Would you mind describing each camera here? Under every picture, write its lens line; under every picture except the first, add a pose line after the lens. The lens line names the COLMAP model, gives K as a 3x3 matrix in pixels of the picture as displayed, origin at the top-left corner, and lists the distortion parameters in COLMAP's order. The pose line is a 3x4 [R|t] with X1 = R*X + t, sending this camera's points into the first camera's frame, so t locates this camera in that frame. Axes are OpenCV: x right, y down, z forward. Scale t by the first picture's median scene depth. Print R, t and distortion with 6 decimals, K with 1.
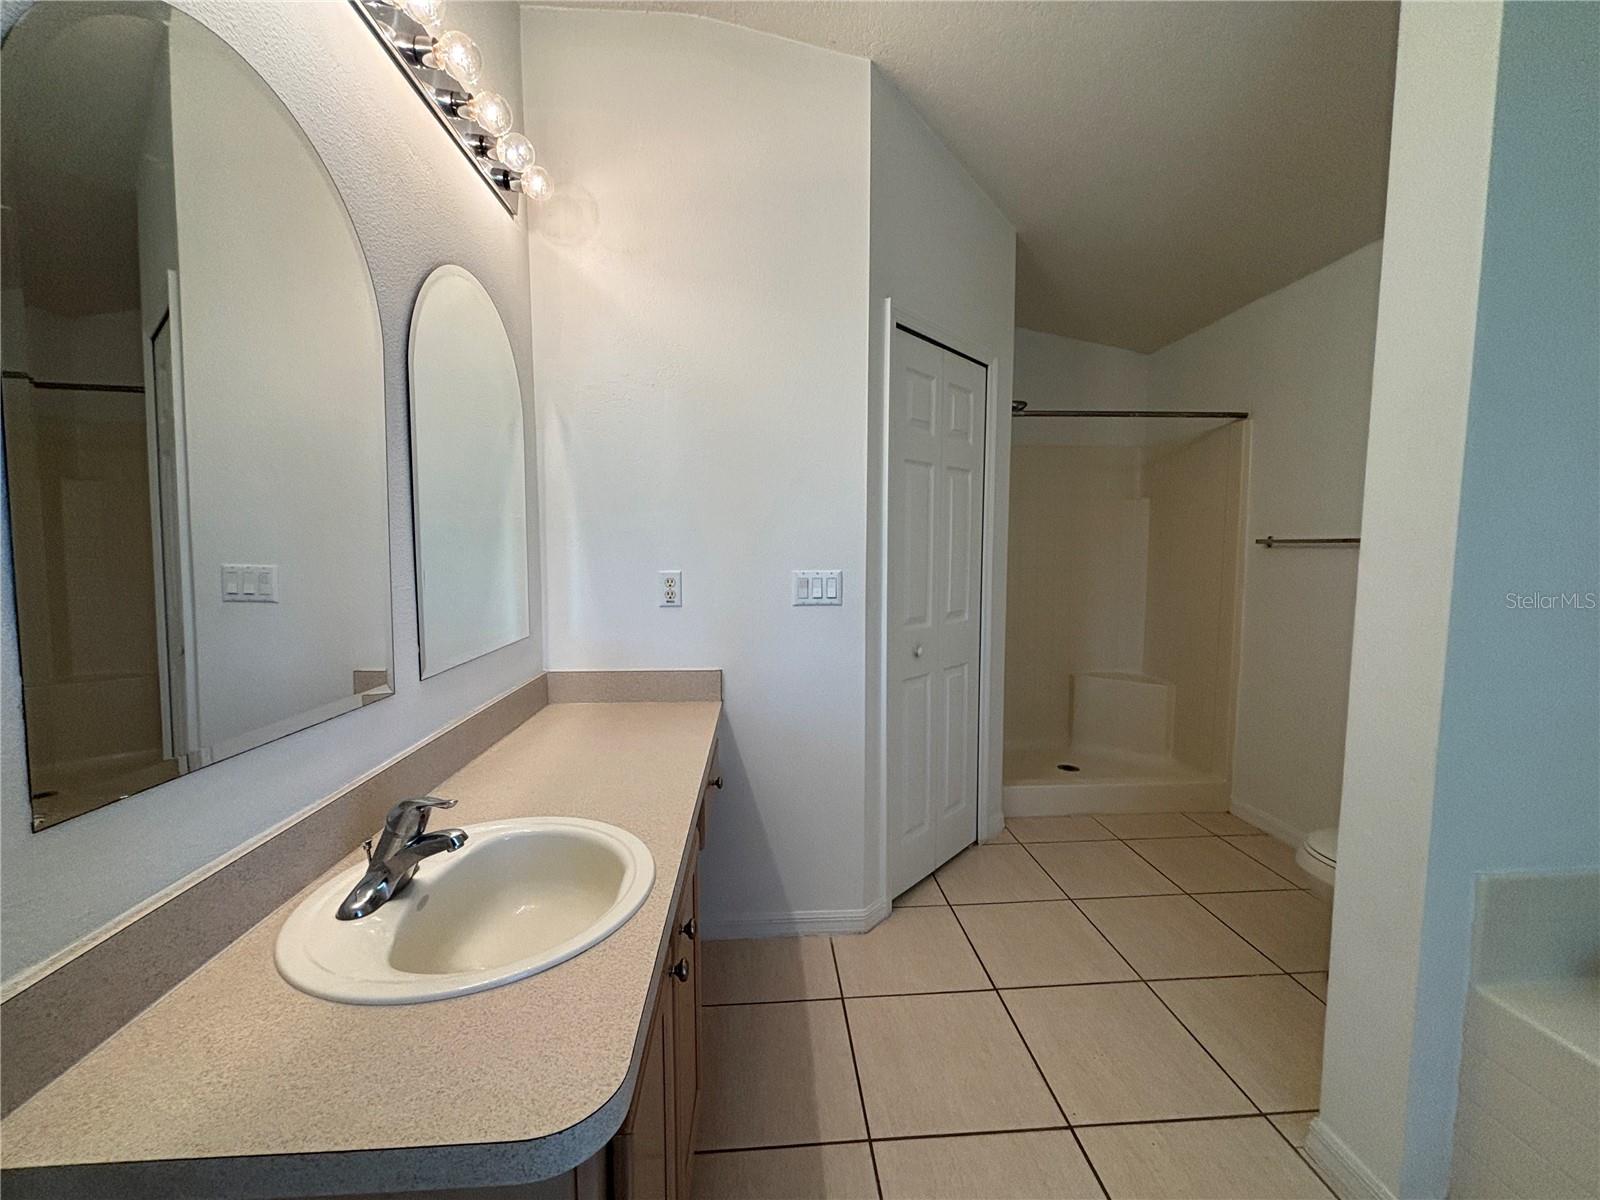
lens RADIAL K [[644.3, 0, 798.7], [0, 644.3, 598.9], [0, 0, 1]] dist [0.002980, 0.000148]
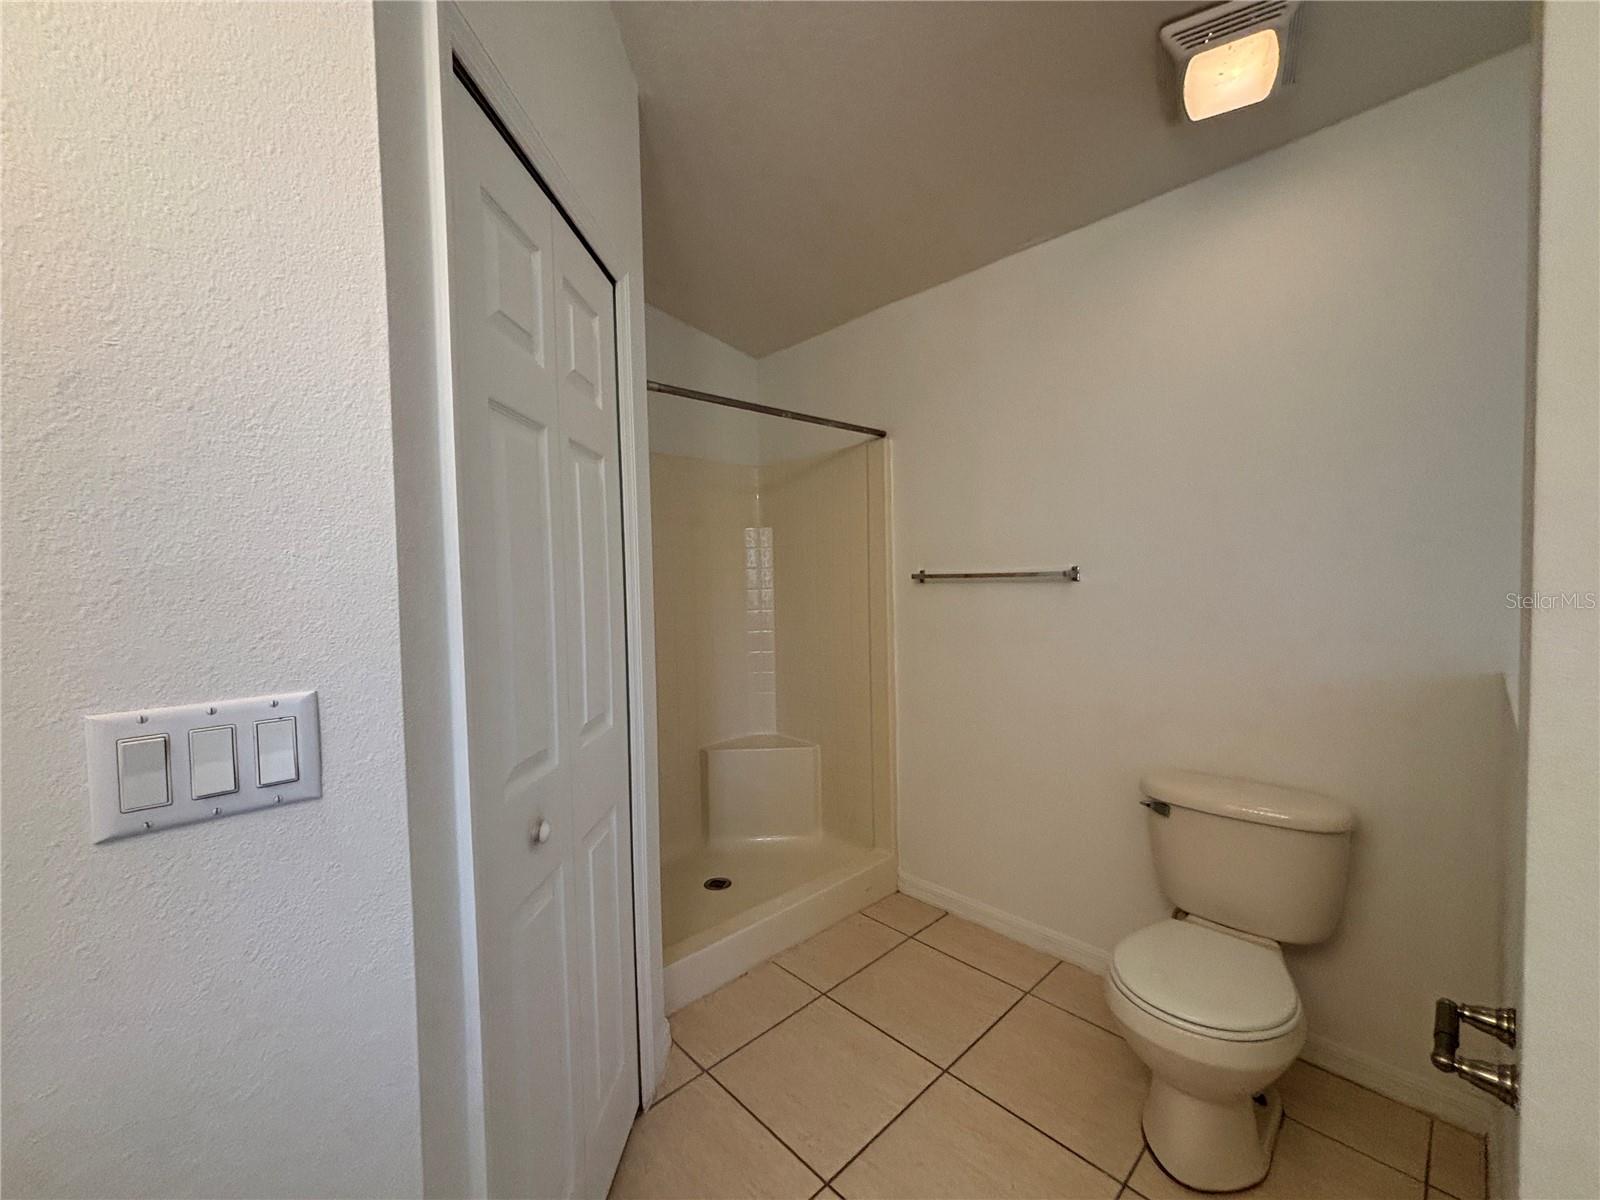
lens RADIAL K [[644.3, 0, 801.6], [0, 644.3, 600.0], [0, 0, 1]] dist [0.002980, 0.000148]
pose [[0.764896, -0.038255, 0.643017, 0.042799], [0.071271, 0.997132, -0.025458, -0.057815], [-0.640199, 0.065301, 0.765429, 0.544958]]
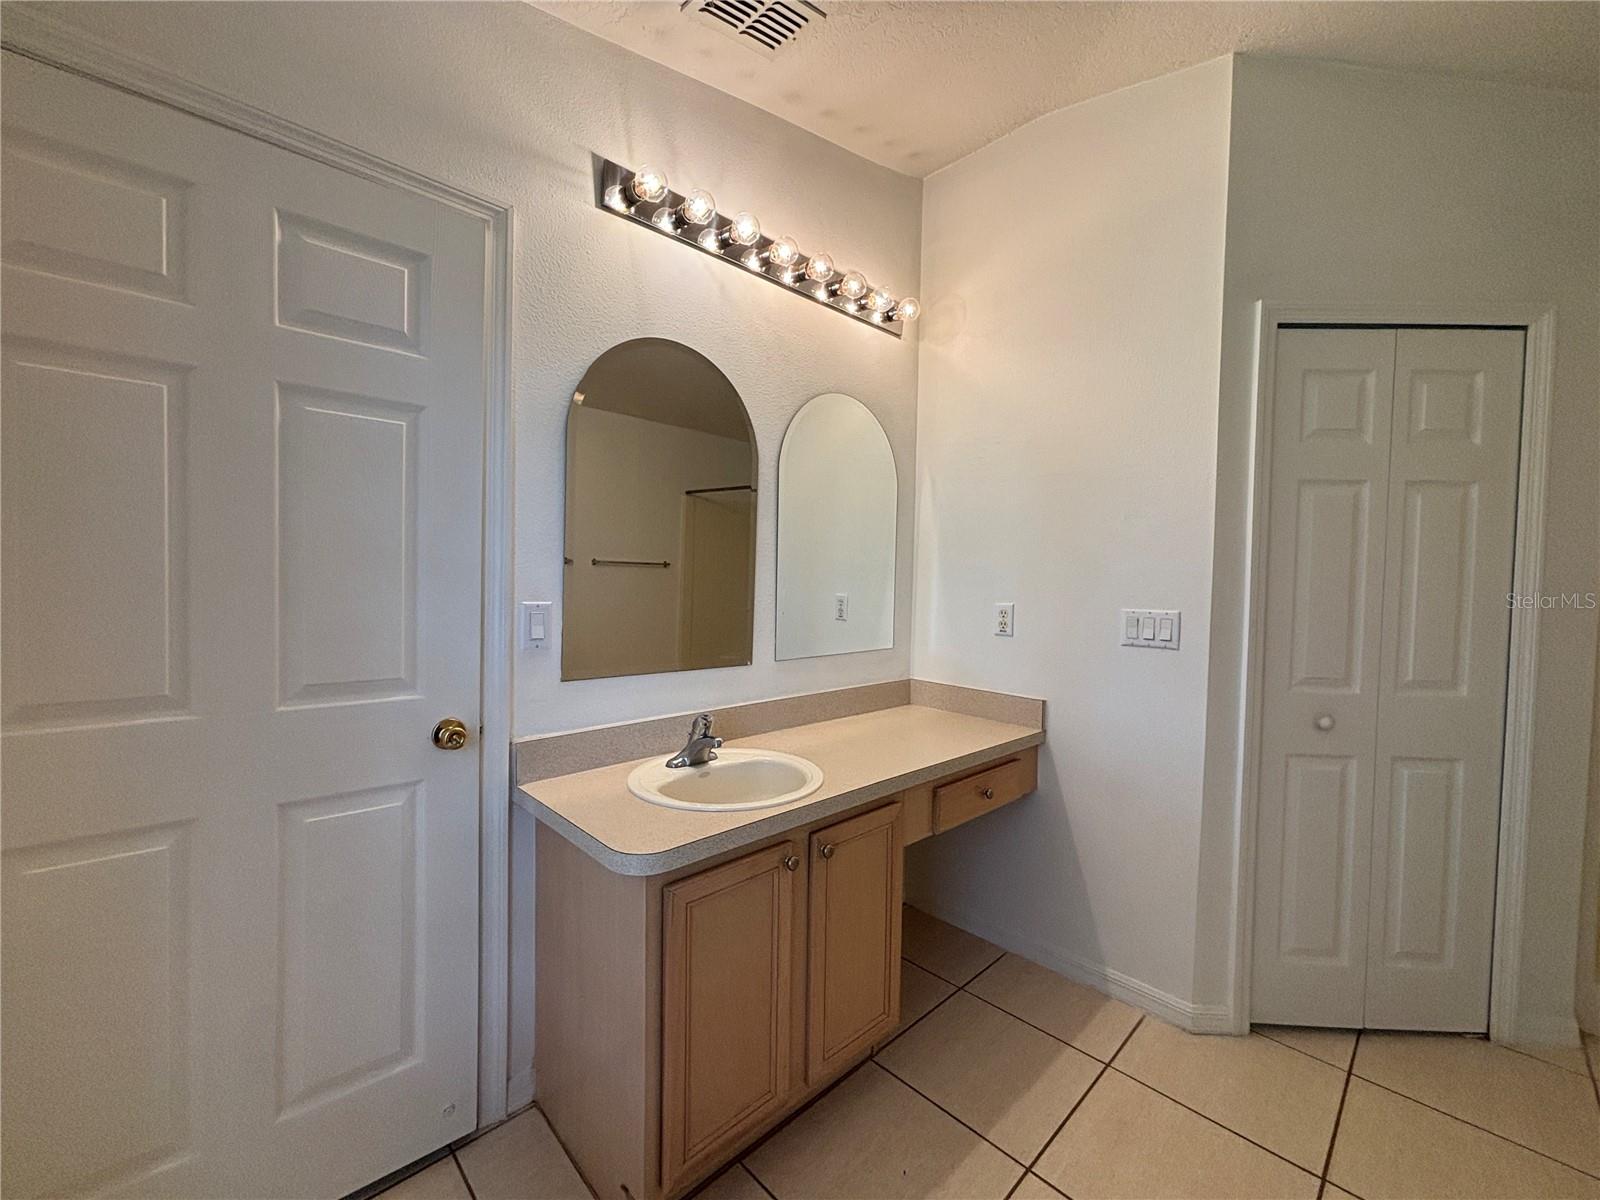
lens RADIAL K [[644.3, 0, 806.6], [0, 644.3, 601.2], [0, 0, 1]] dist [0.002980, 0.000148]
pose [[0.654352, 0.039304, -0.755168, 0.374096], [-0.082642, 0.996384, -0.019751, 0.002909], [0.751661, 0.075333, 0.655233, 0.006000]]
